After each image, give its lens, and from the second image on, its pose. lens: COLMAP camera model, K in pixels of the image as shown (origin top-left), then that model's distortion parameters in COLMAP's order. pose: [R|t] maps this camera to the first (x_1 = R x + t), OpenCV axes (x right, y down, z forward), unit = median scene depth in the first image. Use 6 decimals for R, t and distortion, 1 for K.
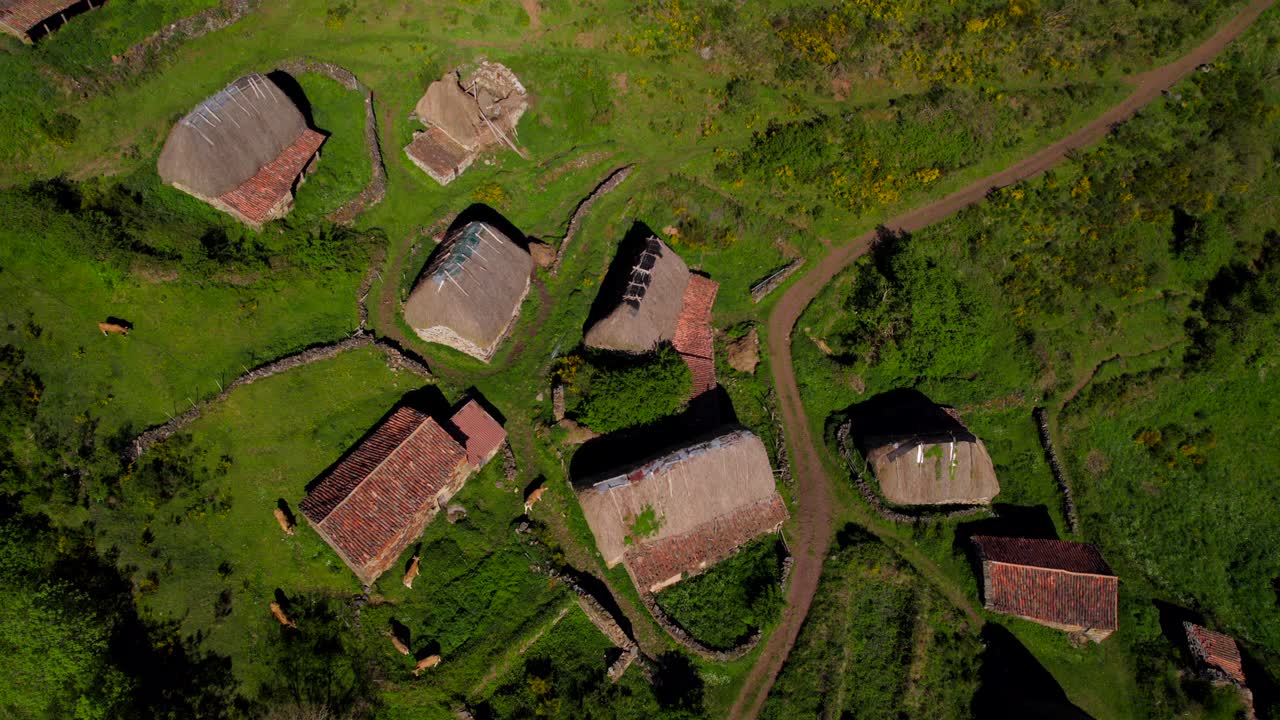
lens RADIAL K [[821.0, 0, 637.3], [0, 821.0, 370.5], [0, 0, 1]] dist [-0.078707, 0.065028]
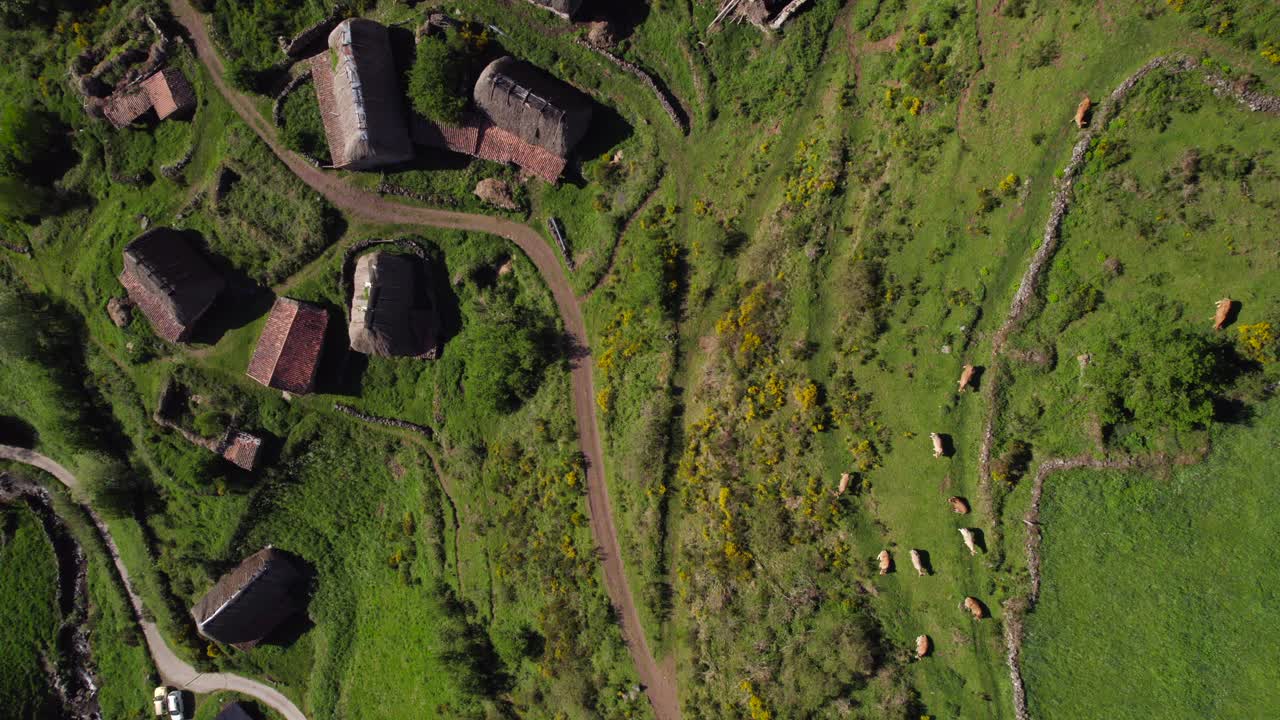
lens RADIAL K [[821.0, 0, 637.3], [0, 821.0, 370.5], [0, 0, 1]] dist [-0.078707, 0.065028]
pose [[-0.246390, 0.969142, 0.007512, 0.359592], [-0.747392, -0.194936, 0.635142, -1.116126], [0.617007, 0.150878, 0.772359, 0.238071]]
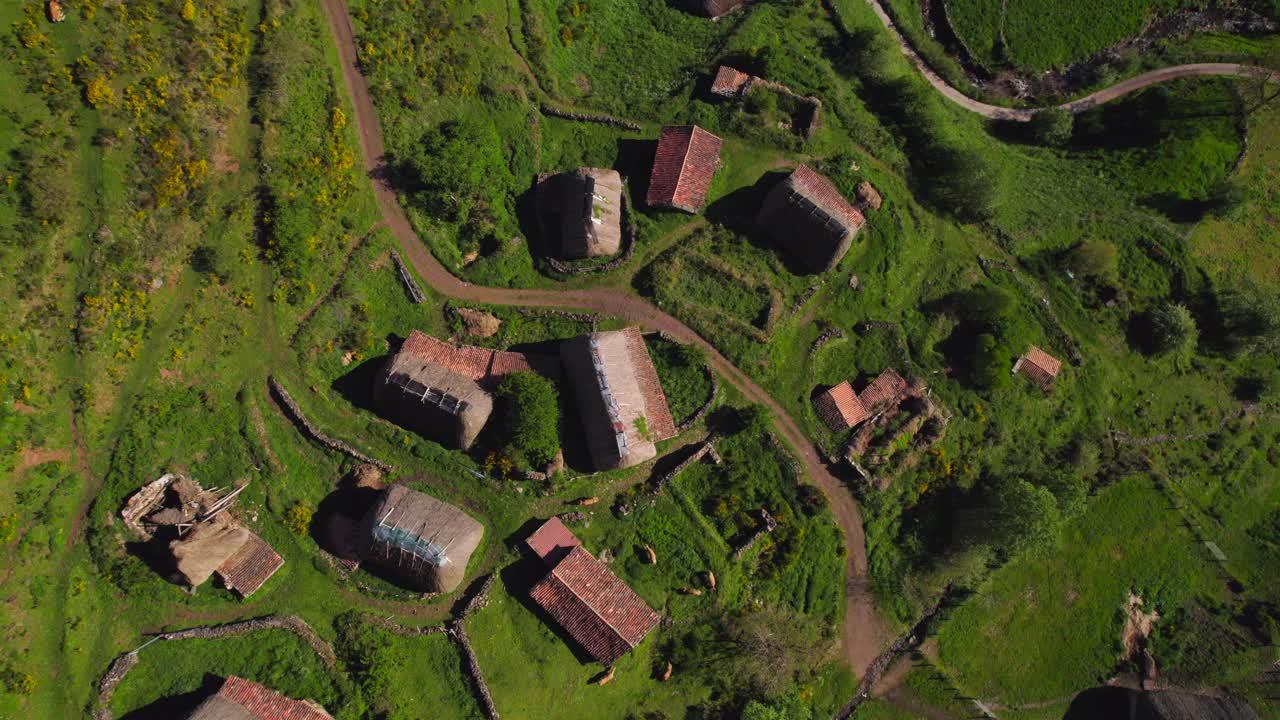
lens RADIAL K [[821.0, 0, 637.3], [0, 821.0, 370.5], [0, 0, 1]] dist [-0.078707, 0.065028]
pose [[0.142270, -0.980802, 0.133366, -0.078047], [0.760966, 0.194542, 0.618938, -0.646492], [-0.633001, 0.013431, 0.774034, -0.119182]]
